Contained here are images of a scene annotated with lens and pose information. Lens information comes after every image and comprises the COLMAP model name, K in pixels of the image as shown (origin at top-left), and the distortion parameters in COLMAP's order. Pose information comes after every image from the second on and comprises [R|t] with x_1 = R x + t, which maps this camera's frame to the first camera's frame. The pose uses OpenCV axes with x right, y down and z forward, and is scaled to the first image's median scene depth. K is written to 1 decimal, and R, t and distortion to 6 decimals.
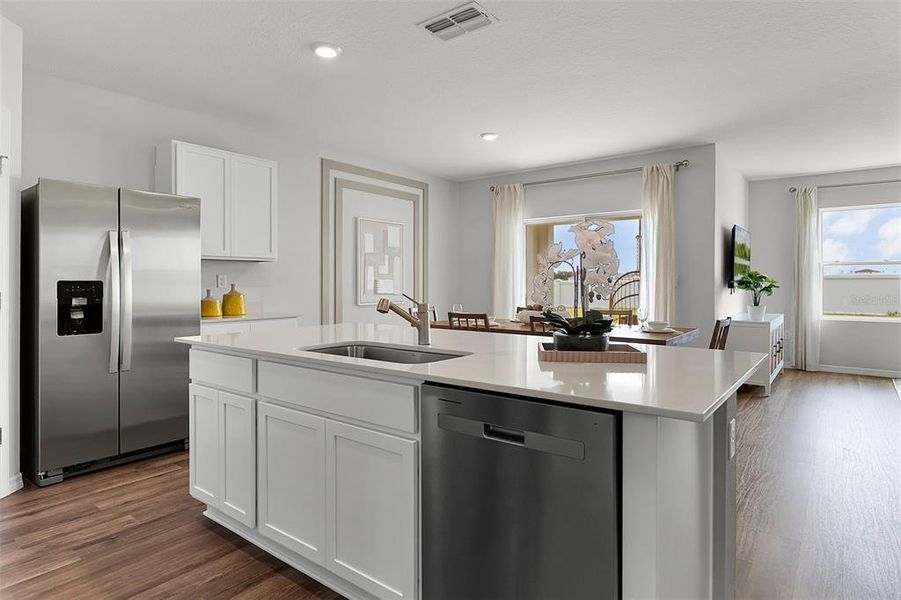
lens RADIAL K [[507.9, 0, 452.6], [0, 507.9, 283.1], [0, 0, 1]] dist [-0.002017, -0.000214]
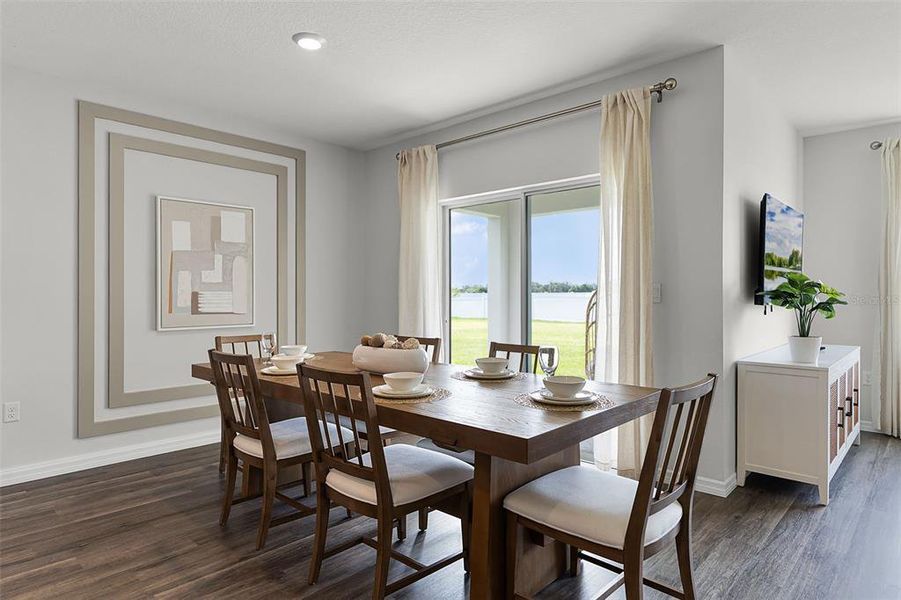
lens RADIAL K [[531.6, 0, 450.3], [0, 531.6, 294.4], [0, 0, 1]] dist [0.001412, -0.000202]
pose [[0.995687, -0.002350, -0.092751, 0.252338], [0.002266, 0.999997, -0.001010, -0.001779], [0.092753, 0.000795, 0.995689, 0.362198]]
